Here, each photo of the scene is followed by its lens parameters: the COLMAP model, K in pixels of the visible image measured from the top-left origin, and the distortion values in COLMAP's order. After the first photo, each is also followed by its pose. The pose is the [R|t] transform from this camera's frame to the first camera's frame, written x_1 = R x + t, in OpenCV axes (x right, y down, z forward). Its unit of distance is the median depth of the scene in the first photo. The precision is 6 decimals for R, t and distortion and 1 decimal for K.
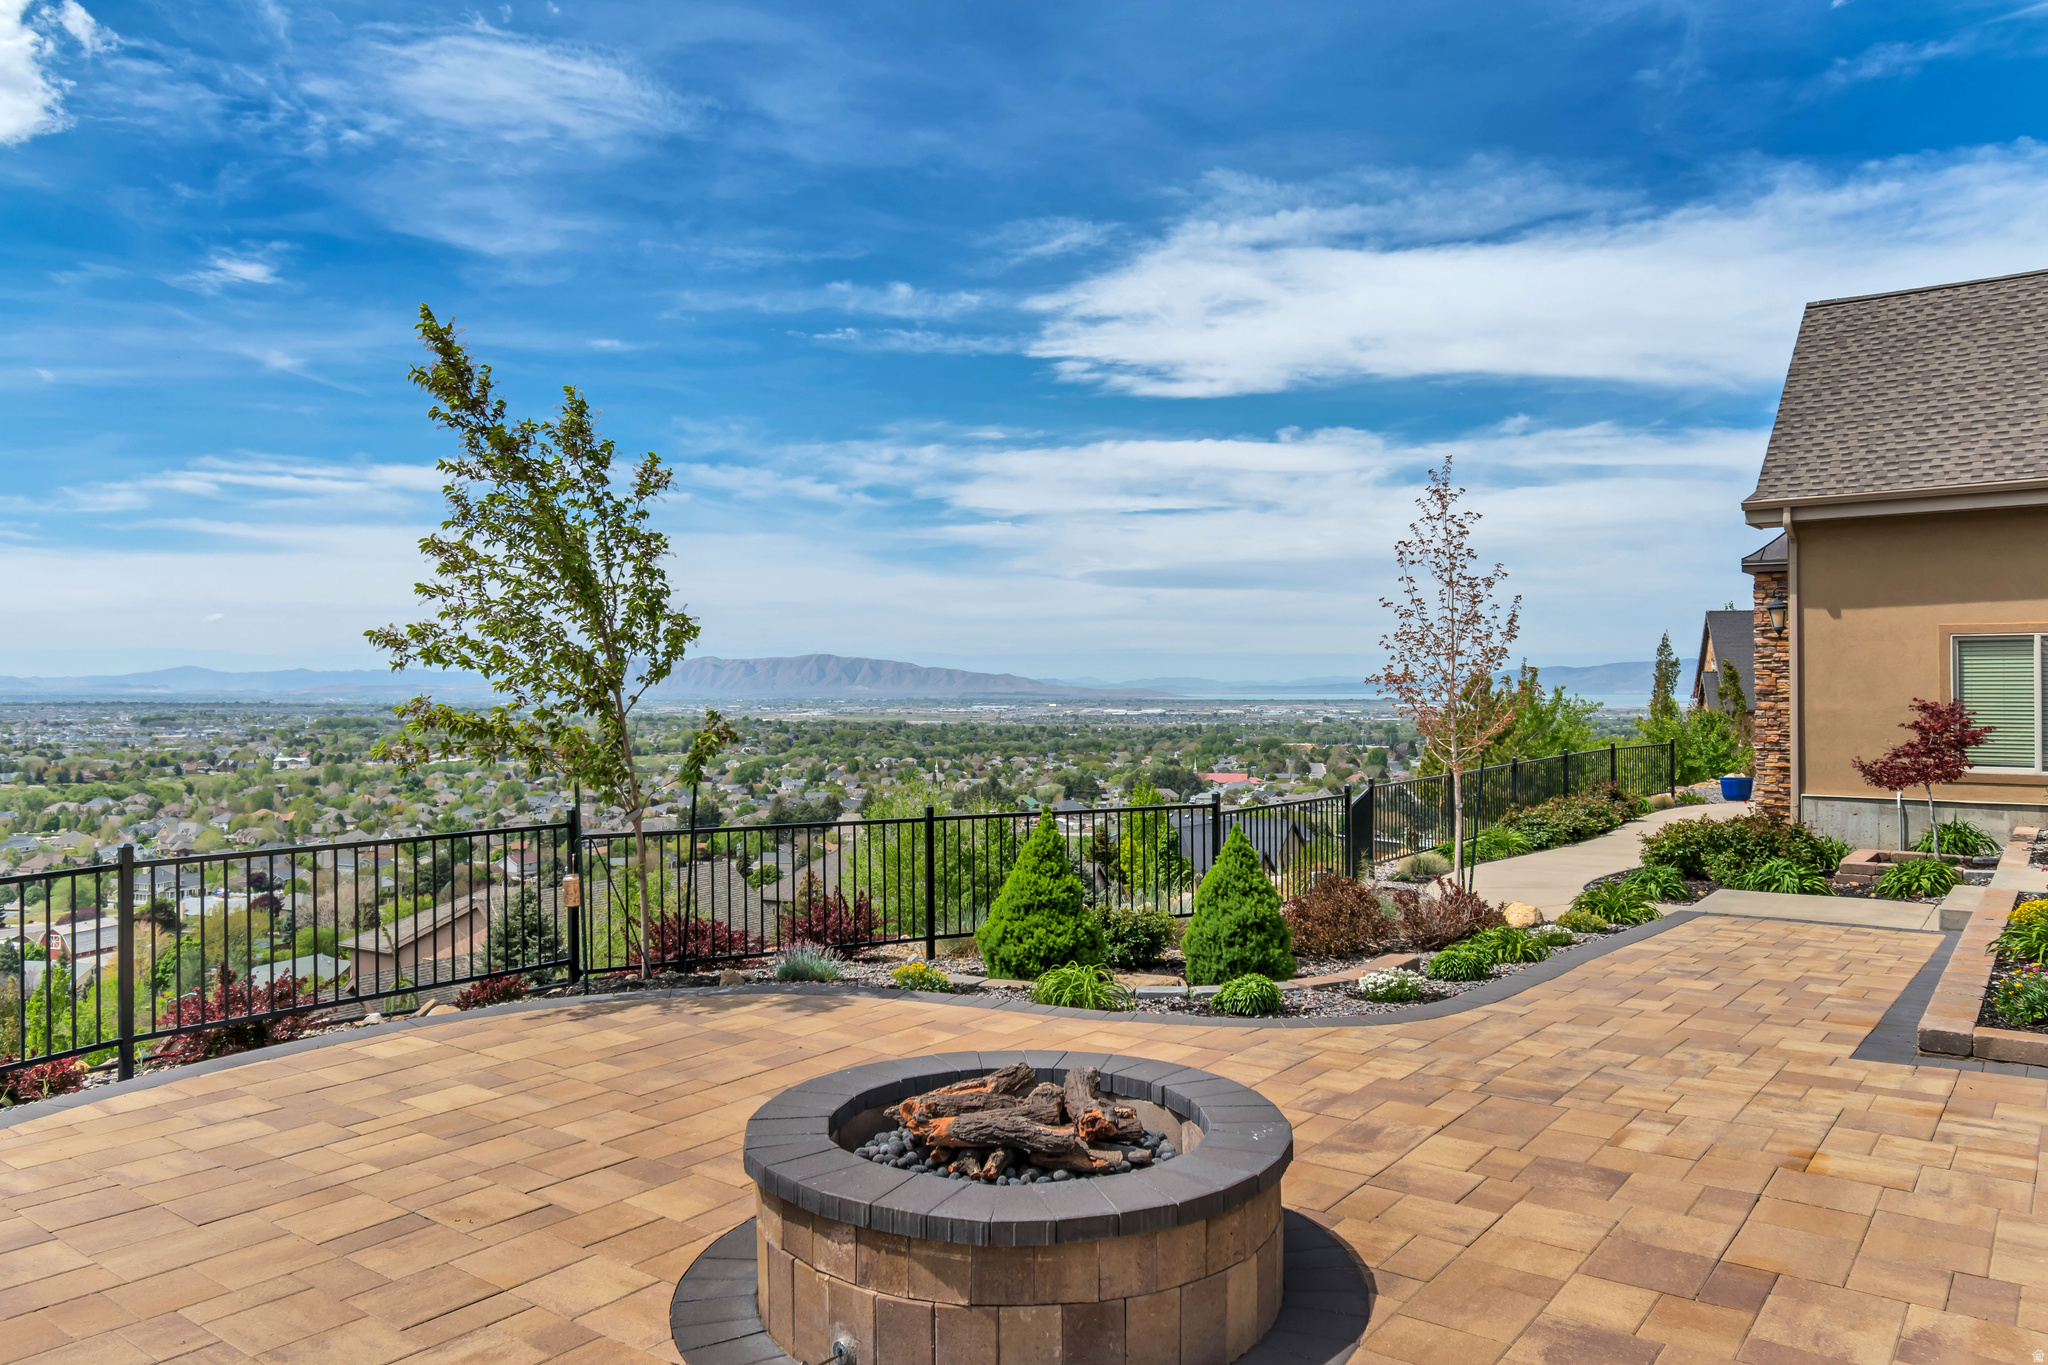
lens RADIAL K [[1401.2, 0, 1024.0], [0, 1401.2, 682.5], [0, 0, 1]] dist [-0.002437, -0.001436]
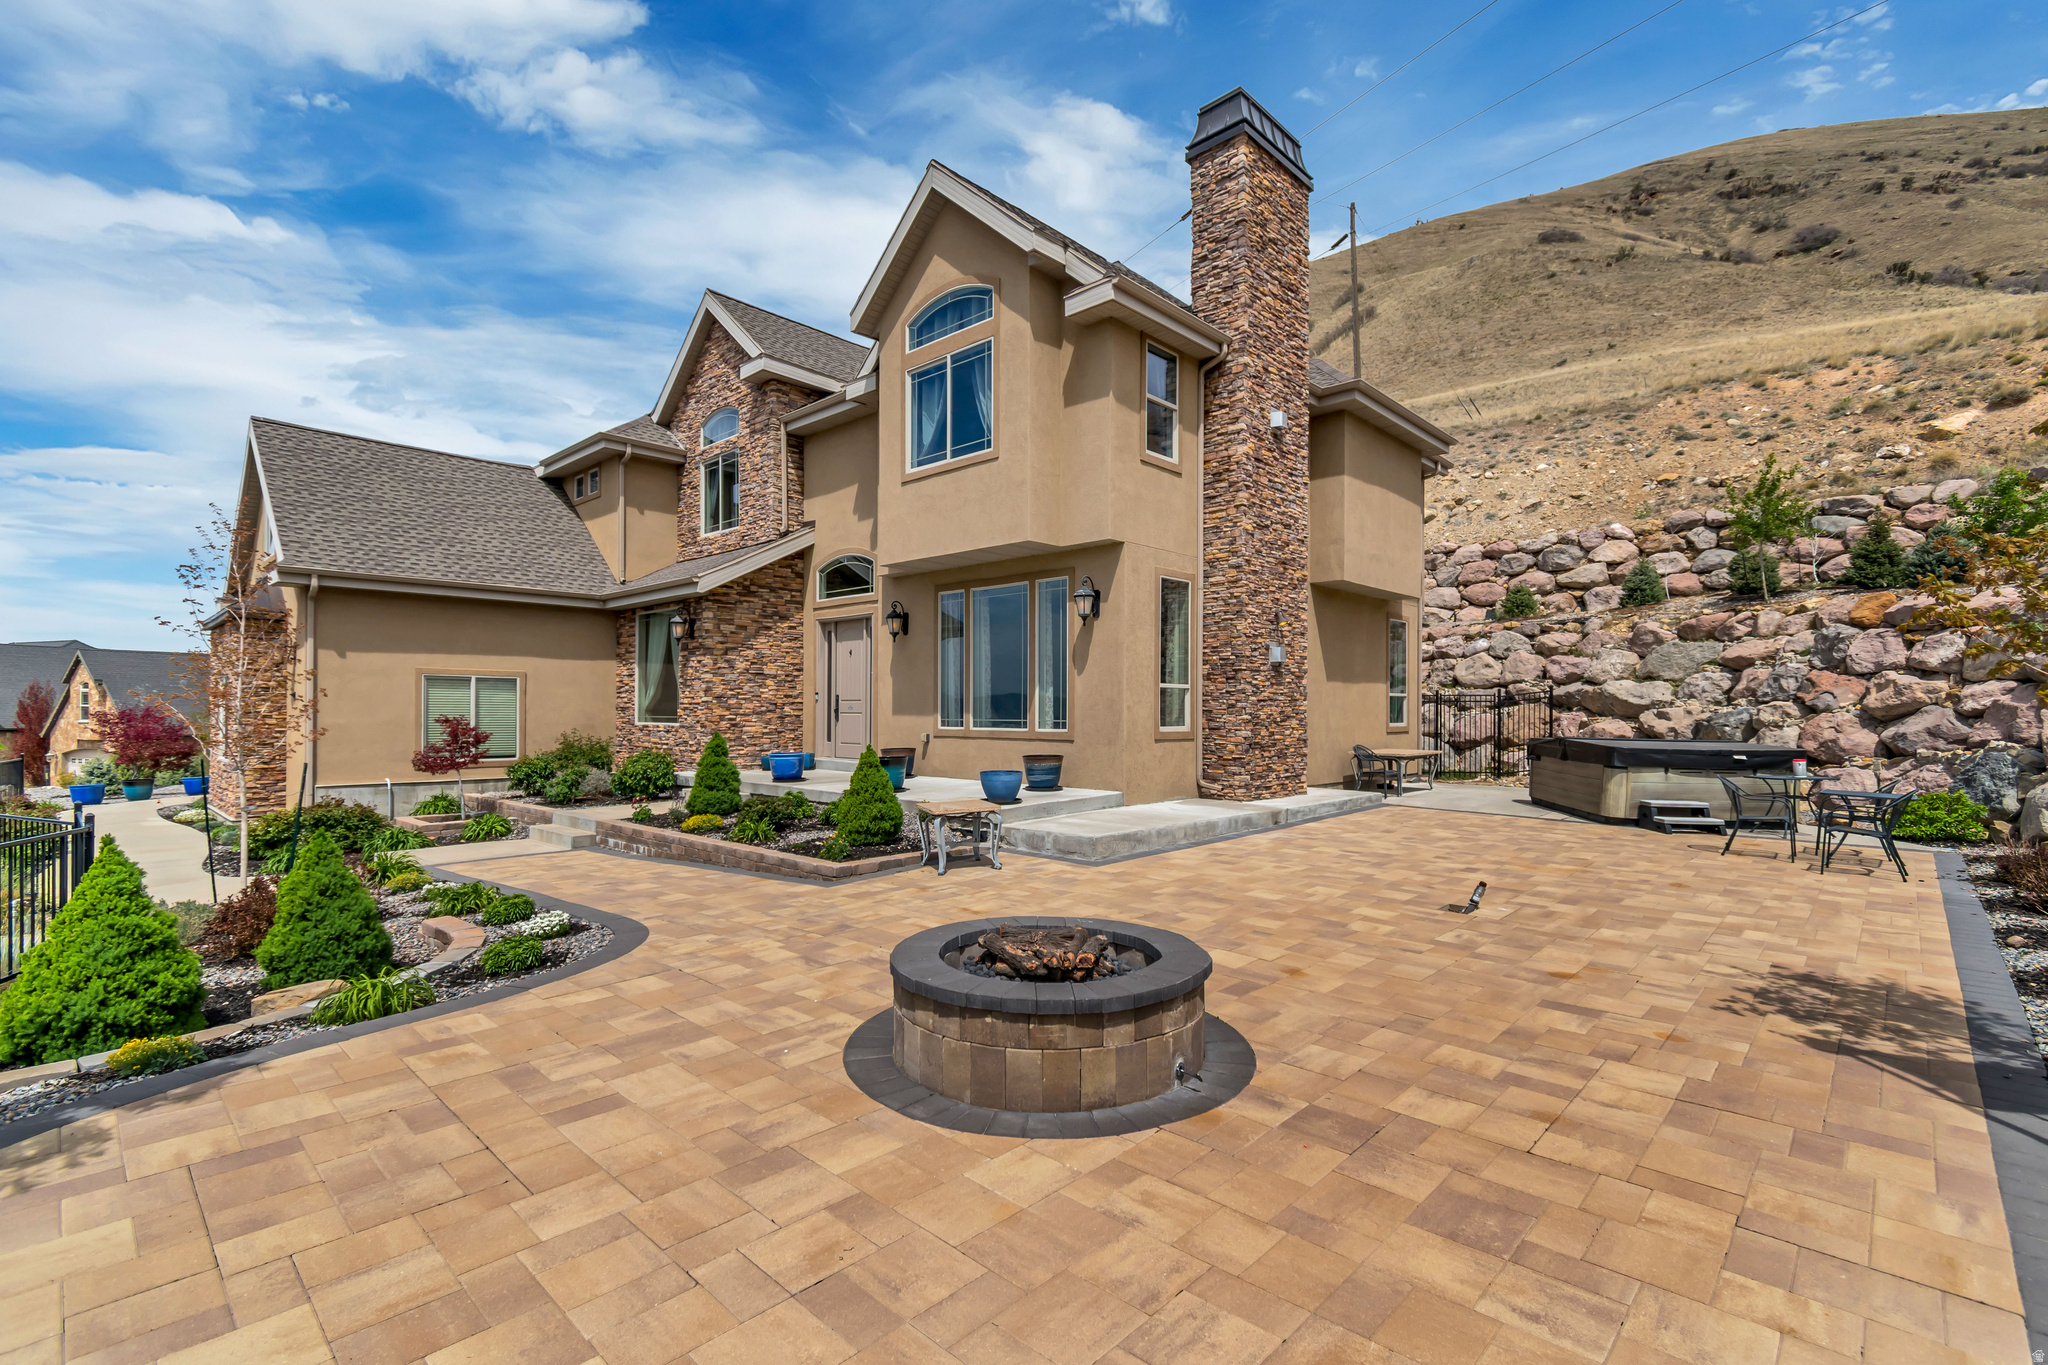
lens RADIAL K [[919.6, 0, 1028.6], [0, 919.6, 703.1], [0, 0, 1]] dist [0.001377, -0.000033]
pose [[0.103745, 0.013511, 0.994512, -0.717427], [-0.007679, 0.999889, -0.012783, 0.015953], [-0.994574, -0.006311, 0.103837, 0.580878]]
